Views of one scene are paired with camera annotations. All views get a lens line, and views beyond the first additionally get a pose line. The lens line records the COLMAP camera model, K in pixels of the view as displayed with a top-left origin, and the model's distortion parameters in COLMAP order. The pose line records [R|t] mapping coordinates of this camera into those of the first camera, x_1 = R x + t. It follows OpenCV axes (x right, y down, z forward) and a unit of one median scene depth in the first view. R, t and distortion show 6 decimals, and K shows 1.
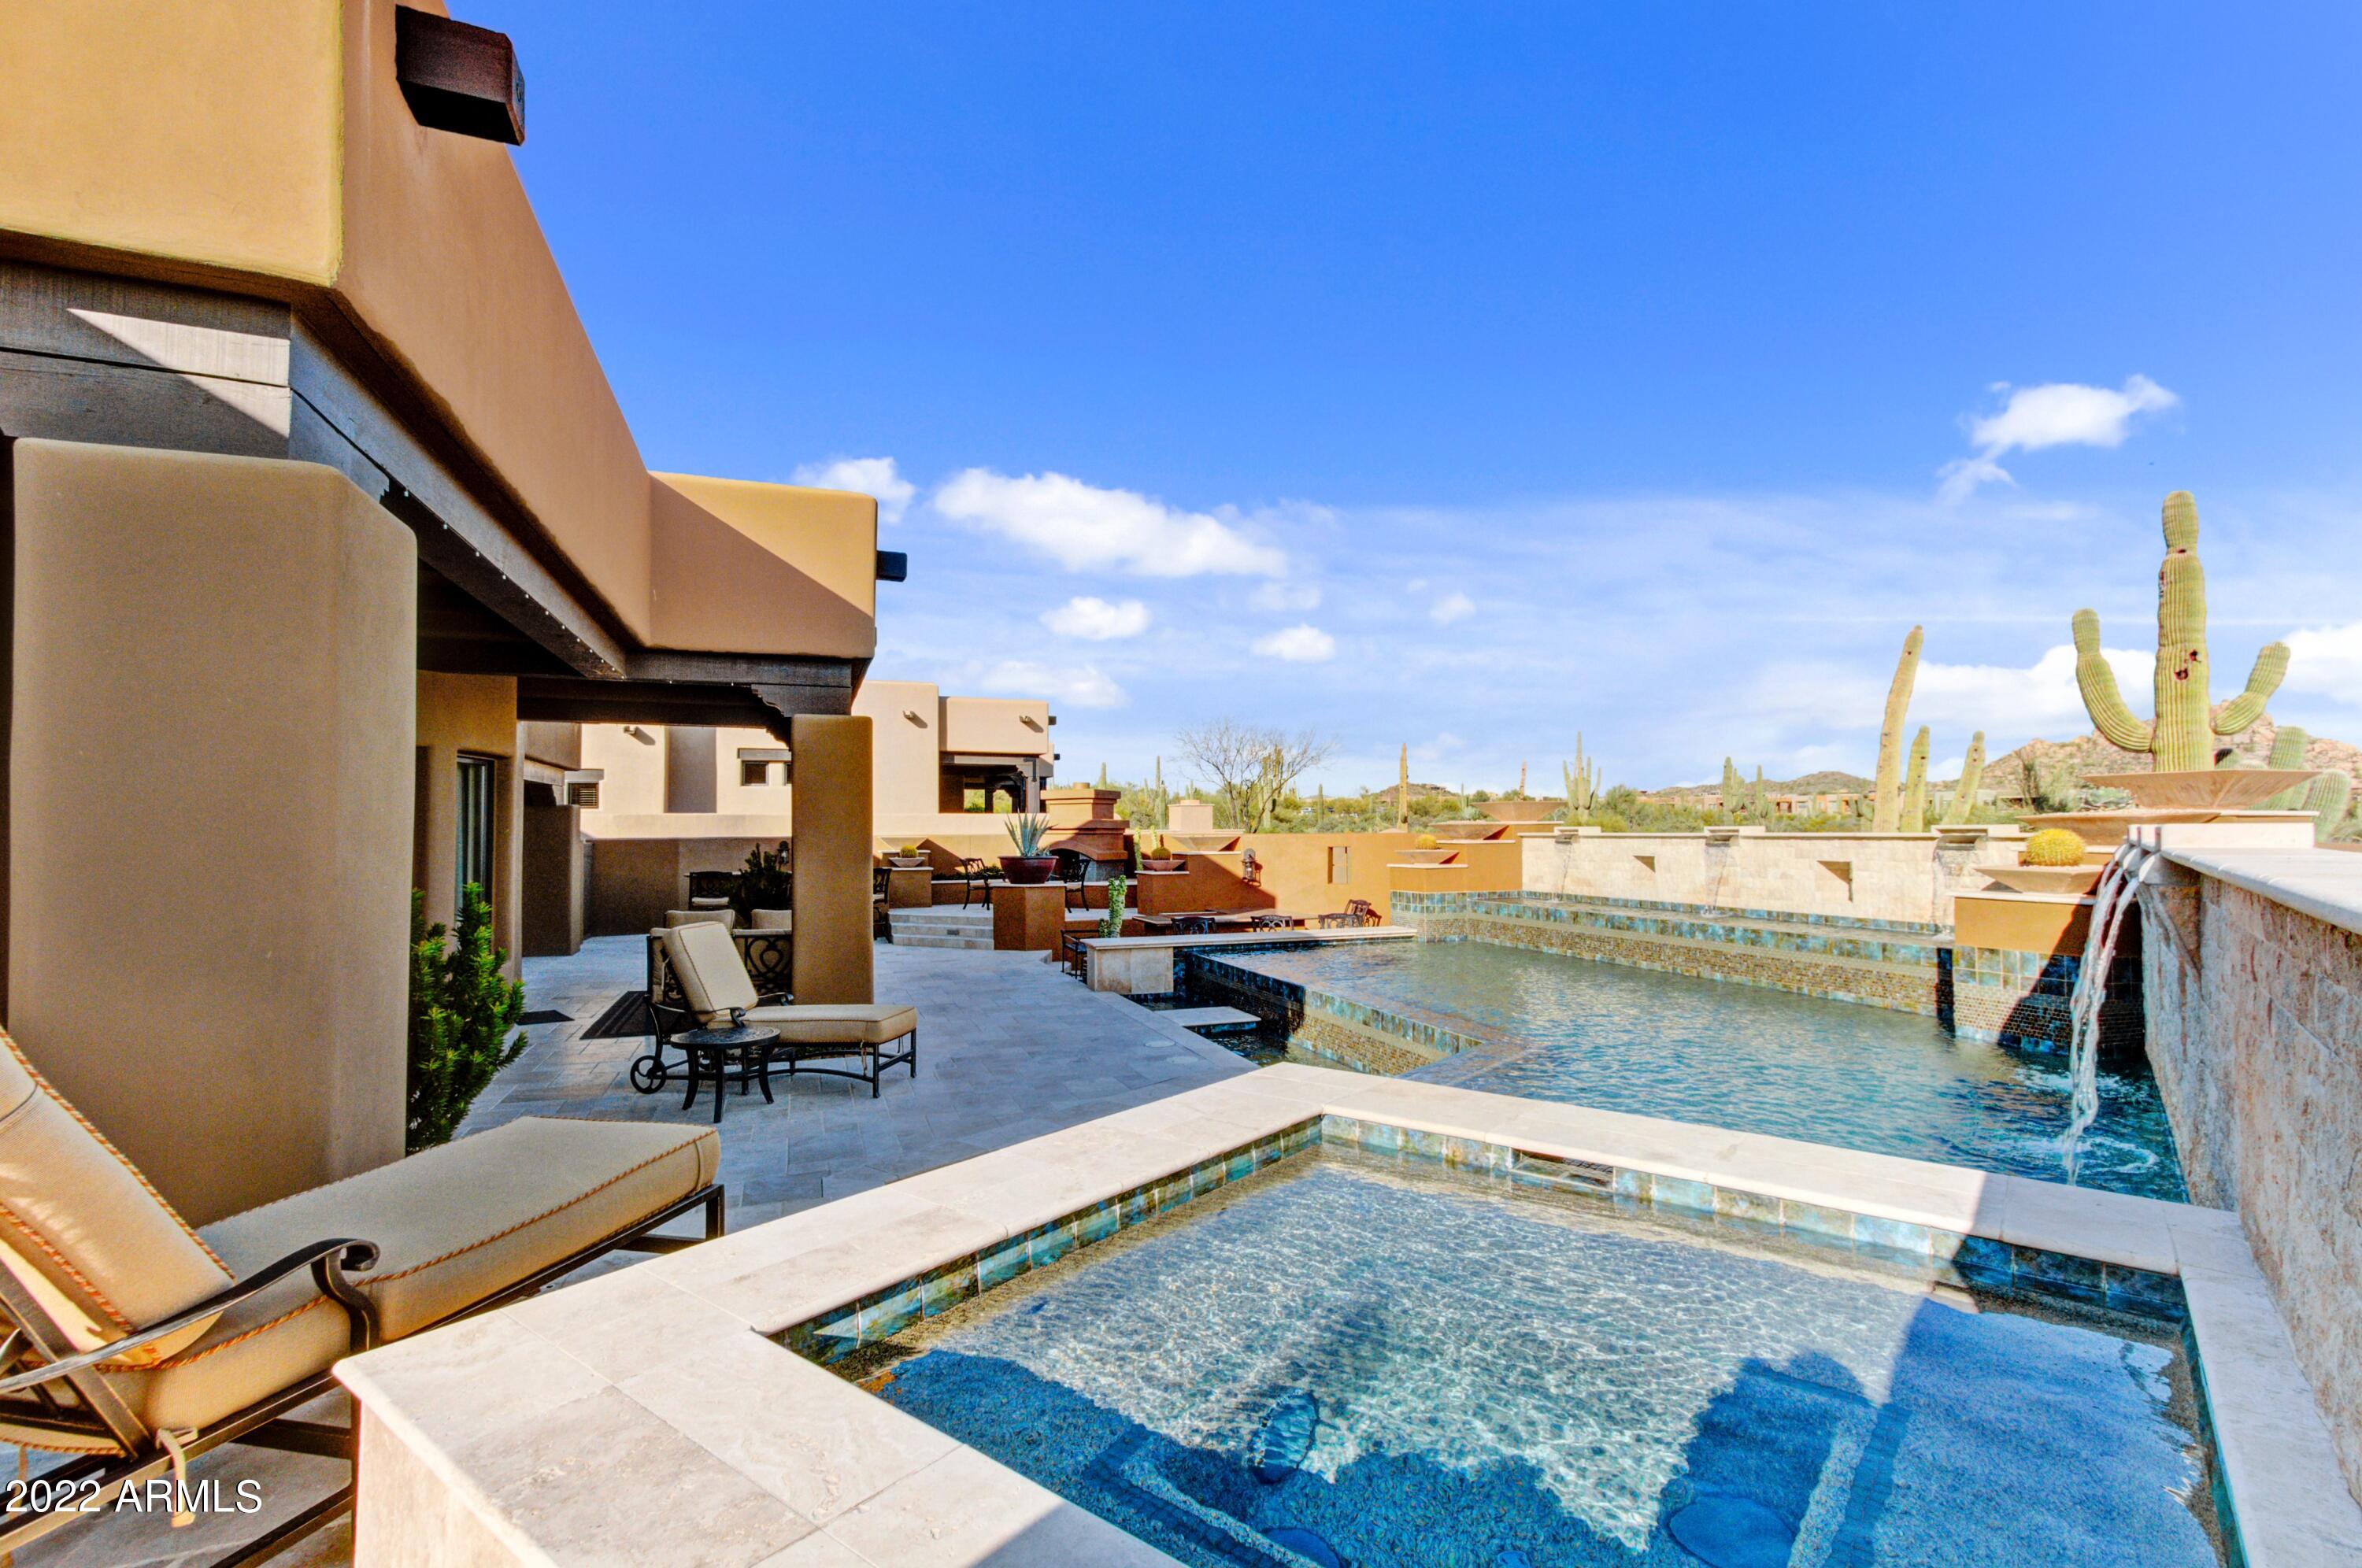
lens RADIAL K [[1084.3, 0, 1203.4], [0, 1084.3, 791.1], [0, 0, 1]] dist [0.030242, 0.000199]
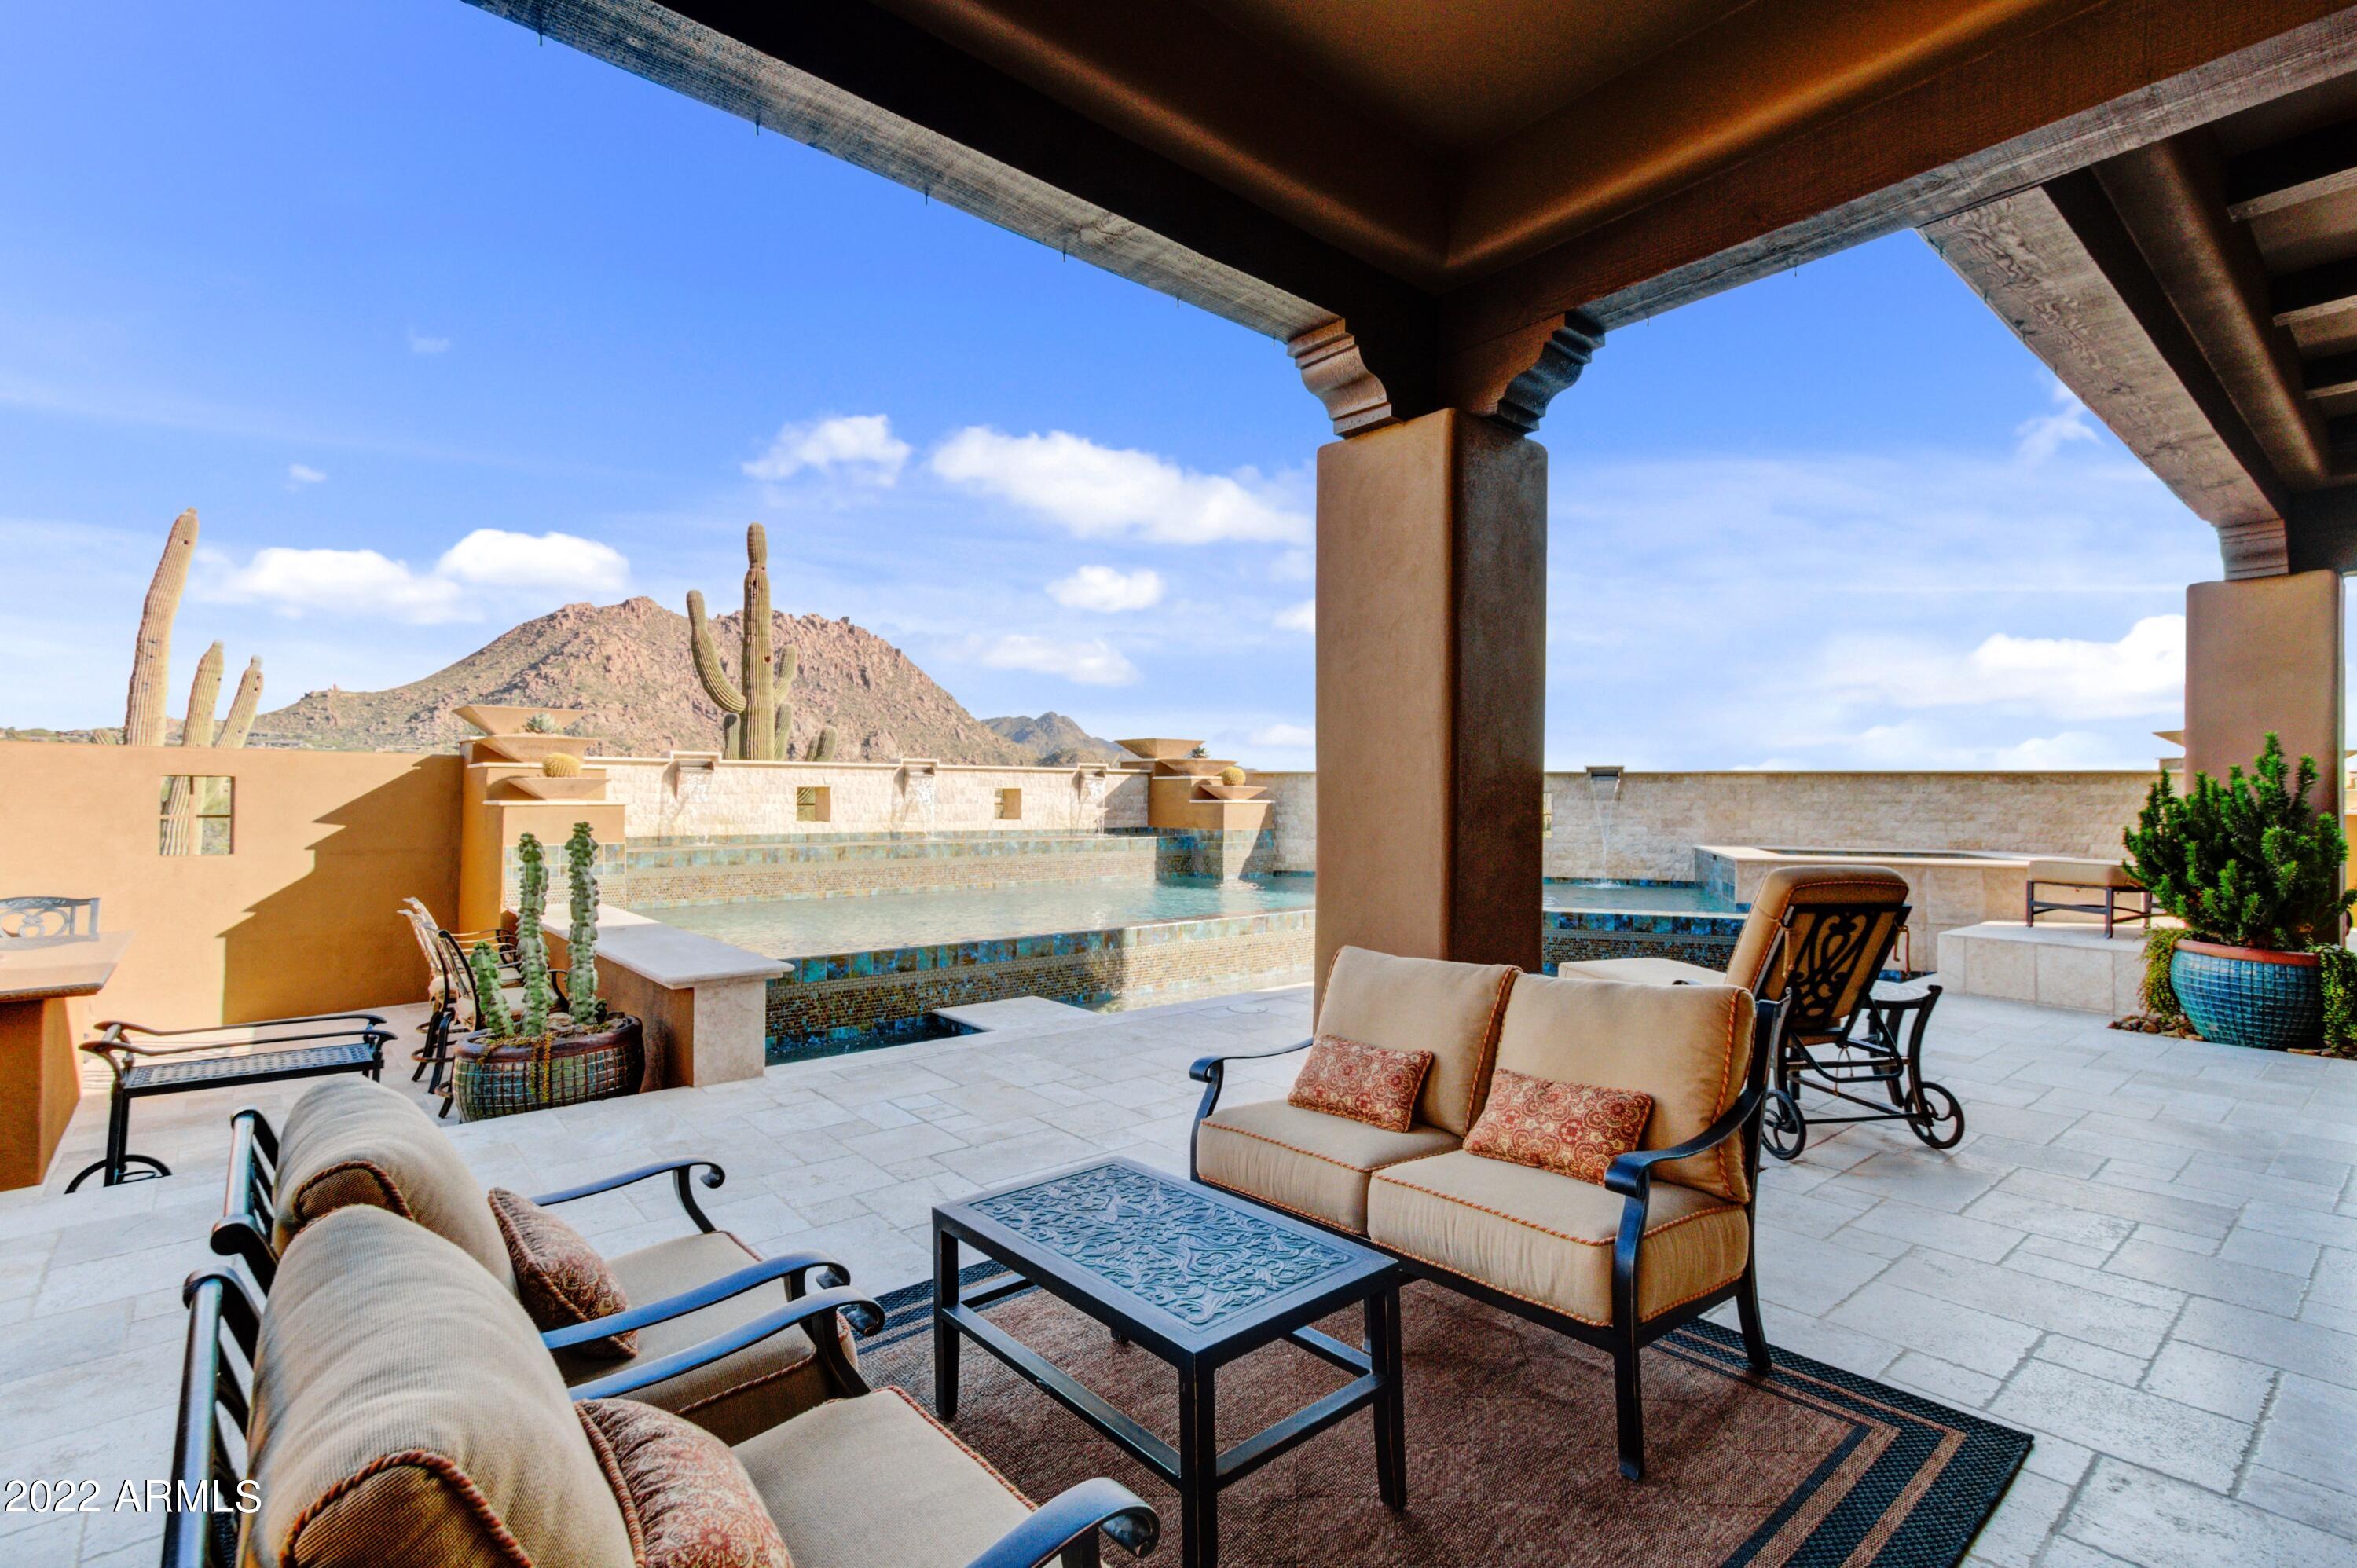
lens RADIAL K [[1082.0, 0, 1200.8], [0, 1082.0, 791.1], [0, 0, 1]] dist [0.030242, 0.000199]
pose [[-0.347940, 0.010675, 0.937456, -0.619784], [-0.036648, 0.999016, -0.024978, 0.078307], [-0.936800, -0.043047, -0.347207, 1.065889]]
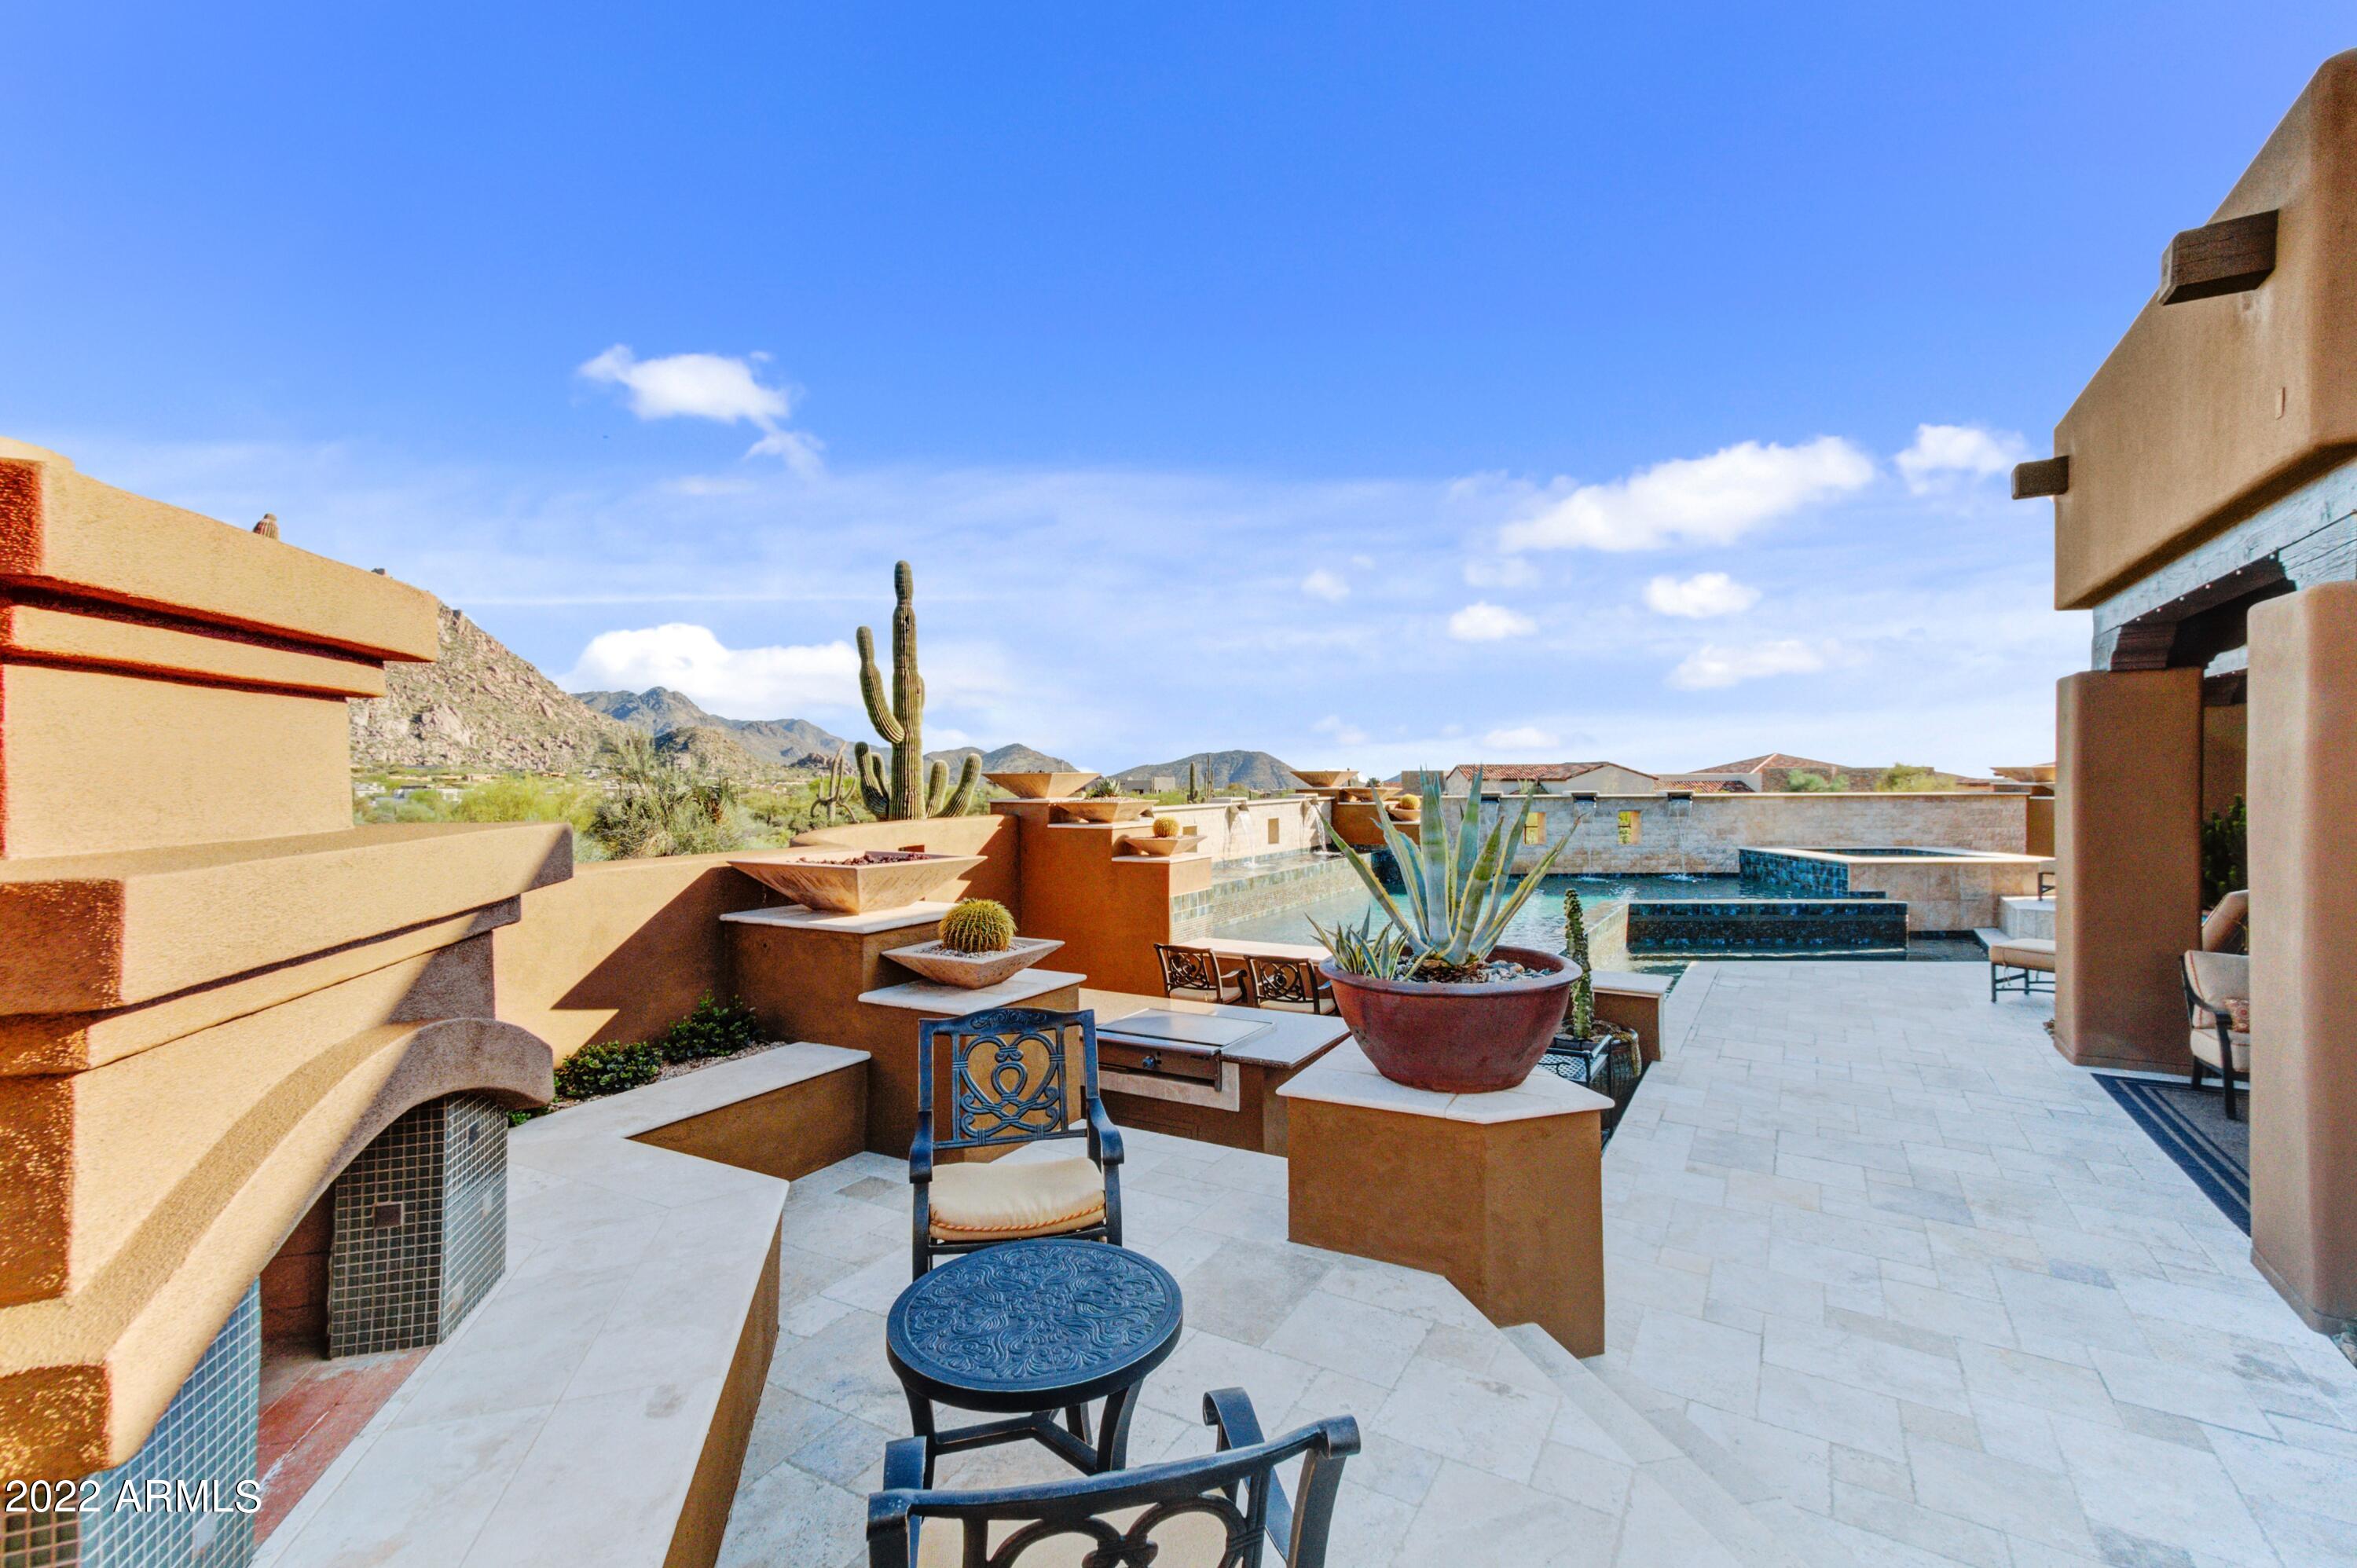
lens RADIAL K [[1059.6, 0, 1182.1], [0, 1059.6, 794.0], [0, 0, 1]] dist [0.050641, 0.000363]
pose [[-0.627812, -0.002343, 0.778361, -0.457276], [-0.015228, 0.999841, -0.009273, 0.038558], [-0.778216, -0.017675, -0.627748, 1.780078]]
